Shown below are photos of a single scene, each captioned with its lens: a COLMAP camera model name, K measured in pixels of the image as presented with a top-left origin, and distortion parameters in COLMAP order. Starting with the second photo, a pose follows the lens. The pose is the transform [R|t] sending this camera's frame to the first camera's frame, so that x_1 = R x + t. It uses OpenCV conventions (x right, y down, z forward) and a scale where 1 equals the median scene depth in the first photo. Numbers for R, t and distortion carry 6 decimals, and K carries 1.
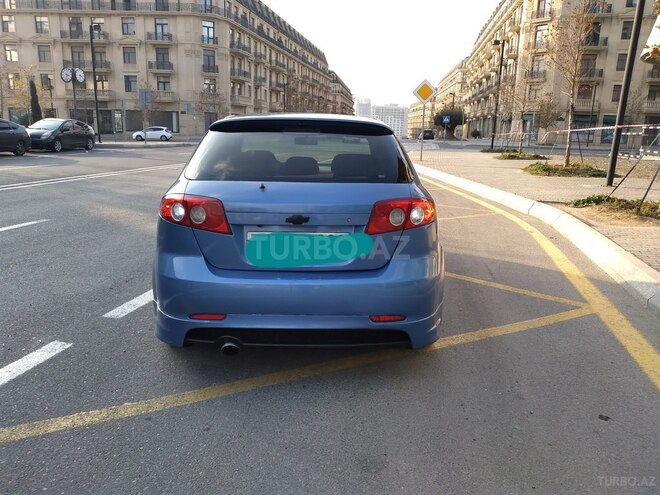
lens RADIAL K [[524.5, 0, 332.0], [0, 524.5, 245.0], [0, 0, 1]] dist [0.004643, -0.004937]
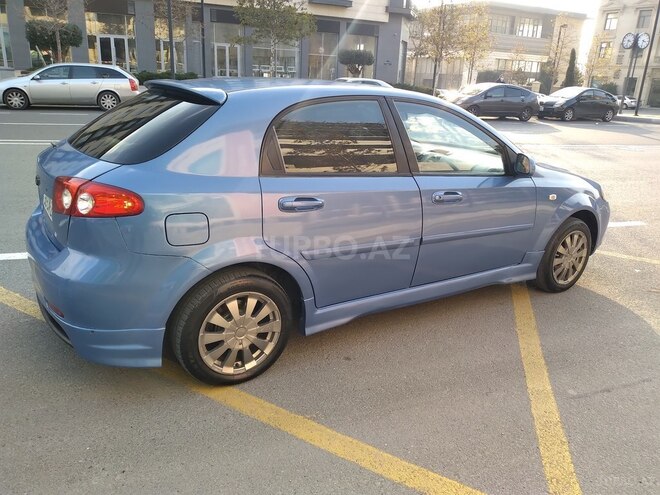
lens RADIAL K [[524.5, 0, 327.7], [0, 524.5, 246.5], [0, 0, 1]] dist [0.004643, -0.004937]
pose [[0.523802, 0.270715, -0.807679, 0.713105], [-0.224193, 0.958542, 0.175885, -0.151975], [0.821808, 0.088946, 0.562779, 0.588770]]
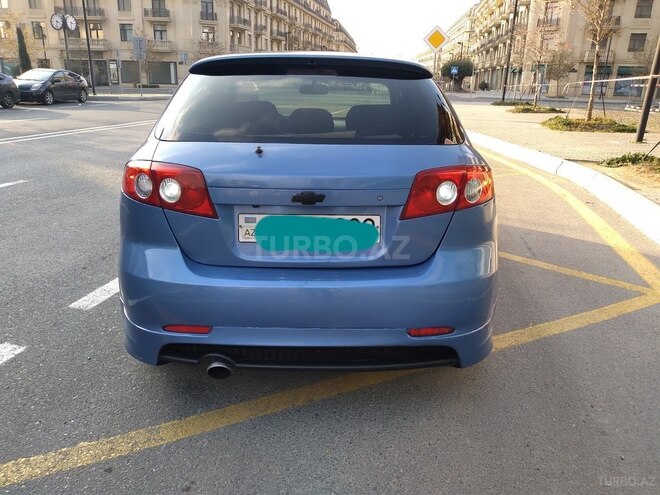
lens RADIAL K [[524.5, 0, 332.2], [0, 524.5, 250.3], [0, 0, 1]] dist [0.004643, -0.004937]
pose [[0.999987, 0.001822, -0.004822, -0.019551], [-0.001360, 0.995544, 0.094286, -0.029344], [0.004972, -0.094279, 0.995533, 0.183339]]
